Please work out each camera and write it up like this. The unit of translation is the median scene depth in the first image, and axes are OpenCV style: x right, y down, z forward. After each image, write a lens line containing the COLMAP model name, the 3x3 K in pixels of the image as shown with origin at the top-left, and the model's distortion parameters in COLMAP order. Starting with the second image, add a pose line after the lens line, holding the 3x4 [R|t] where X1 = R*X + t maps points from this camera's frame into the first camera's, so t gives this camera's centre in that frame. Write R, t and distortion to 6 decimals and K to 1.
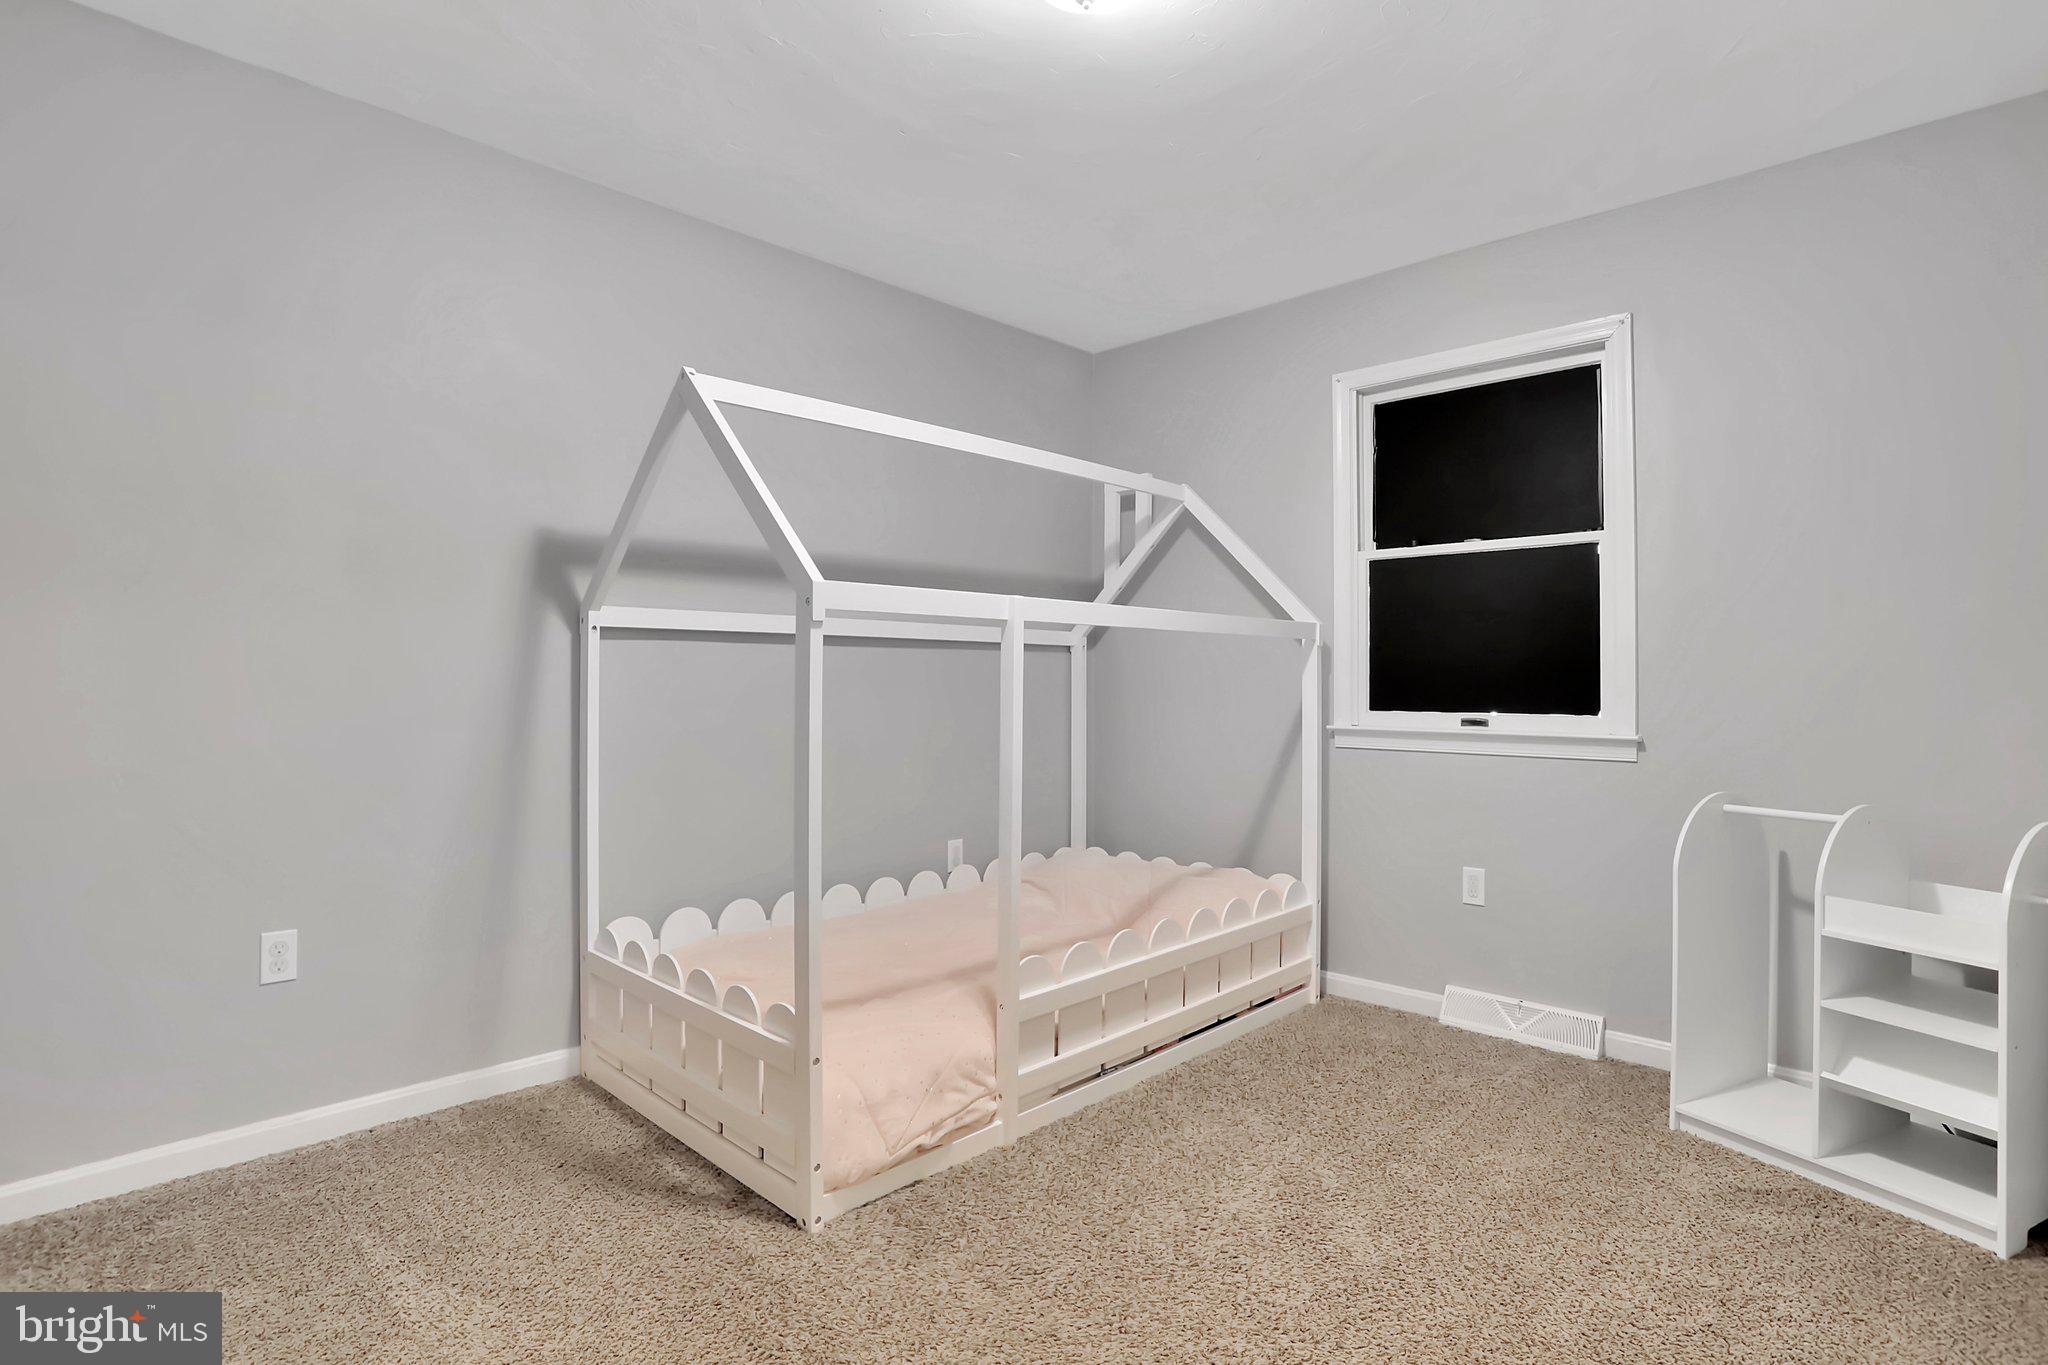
lens RADIAL K [[1010.4, 0, 1029.9], [0, 1010.4, 667.8], [0, 0, 1]] dist [-0.025089, 0.002058]
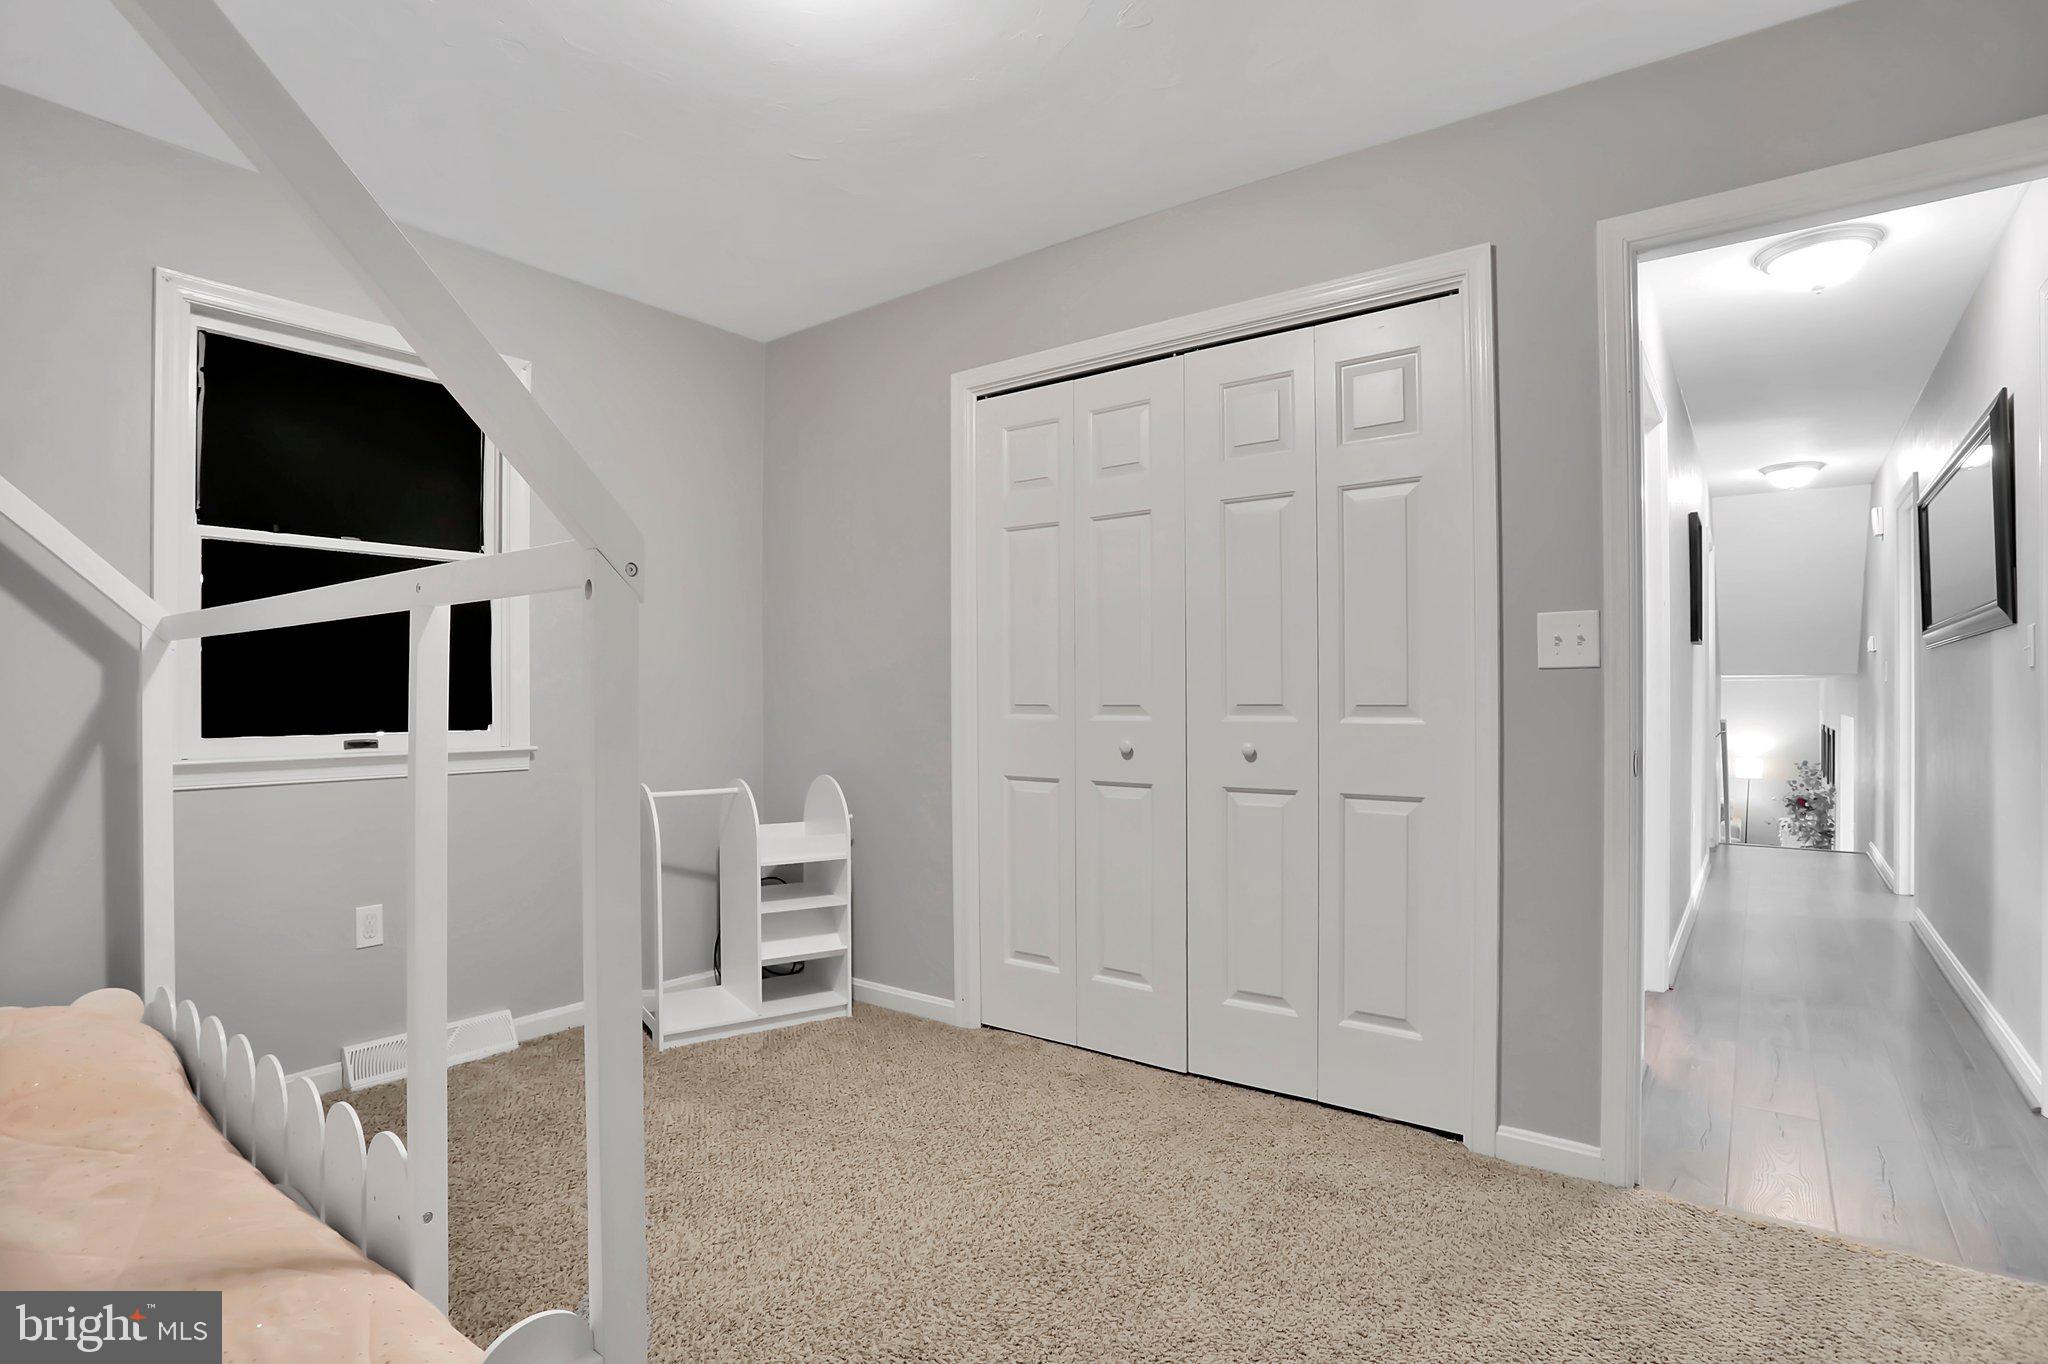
lens RADIAL K [[1010.4, 0, 1028.3], [0, 1010.4, 693.3], [0, 0, 1]] dist [-0.025089, 0.002058]
pose [[-0.111833, -0.000446, 0.993727, -0.542962], [-0.007573, 0.999971, -0.000404, 0.005464], [-0.993698, -0.007571, -0.111833, 0.552667]]
